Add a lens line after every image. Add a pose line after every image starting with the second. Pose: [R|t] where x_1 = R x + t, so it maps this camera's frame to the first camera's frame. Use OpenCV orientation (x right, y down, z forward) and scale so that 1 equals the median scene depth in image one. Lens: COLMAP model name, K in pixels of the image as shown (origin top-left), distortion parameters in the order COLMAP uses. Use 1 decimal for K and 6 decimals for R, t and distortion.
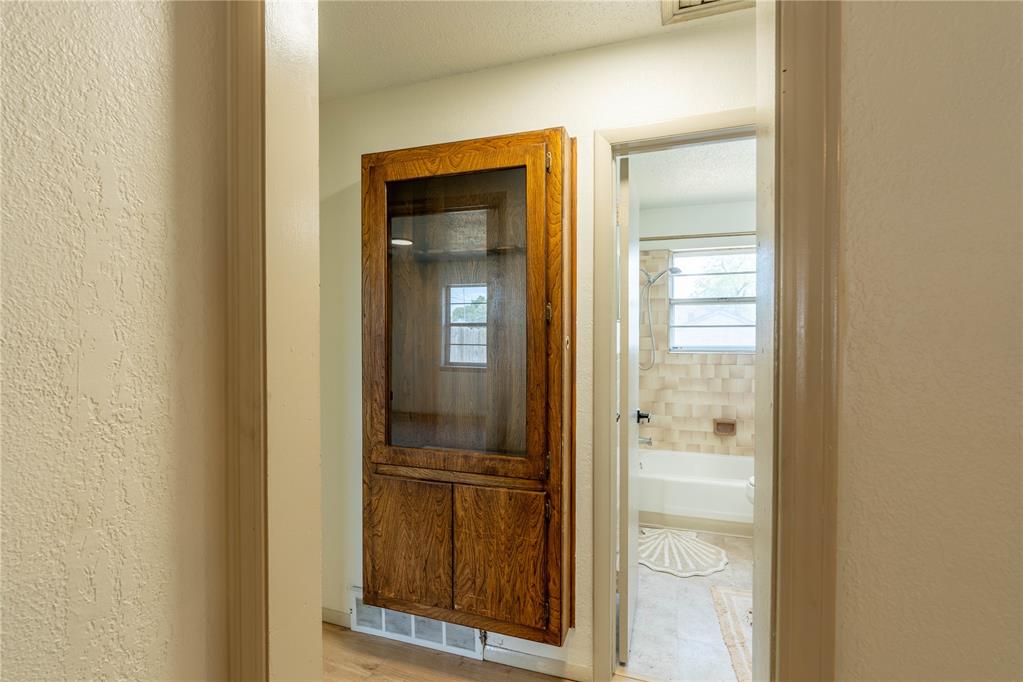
lens RADIAL K [[453.2, 0, 514.2], [0, 453.2, 341.8], [0, 0, 1]] dist [-0.015652, 0.000071]
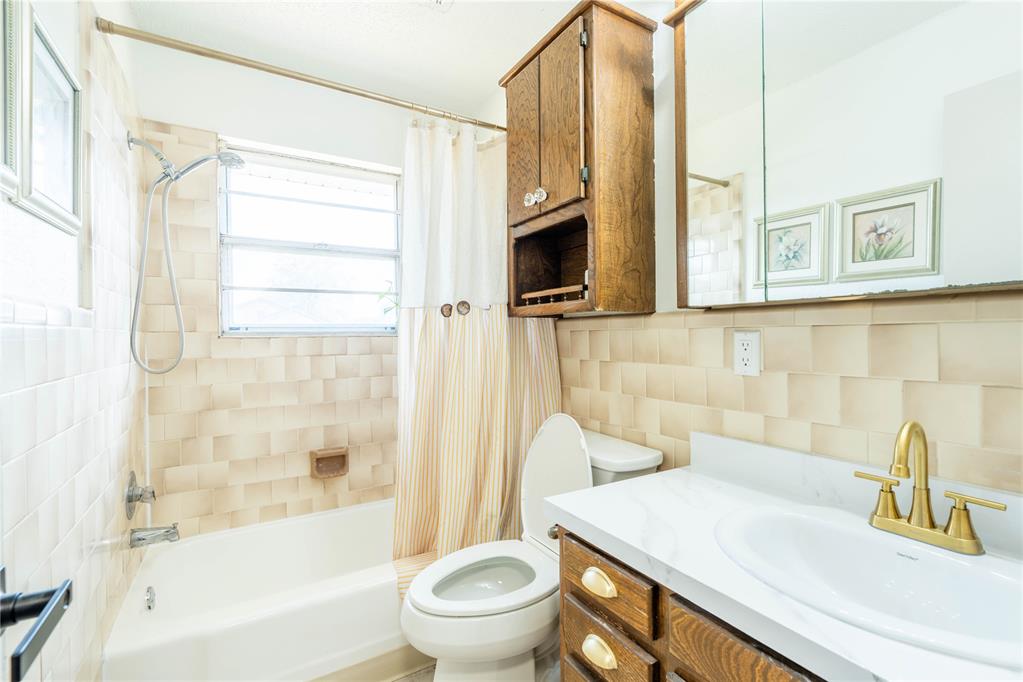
lens RADIAL K [[453.2, 0, 508.8], [0, 453.2, 340.8], [0, 0, 1]] dist [-0.015652, 0.000071]
pose [[0.642688, -0.014008, 0.766000, 0.169073], [0.010005, 0.999901, 0.009891, 0.028419], [-0.766063, 0.001307, 0.642765, 0.442170]]
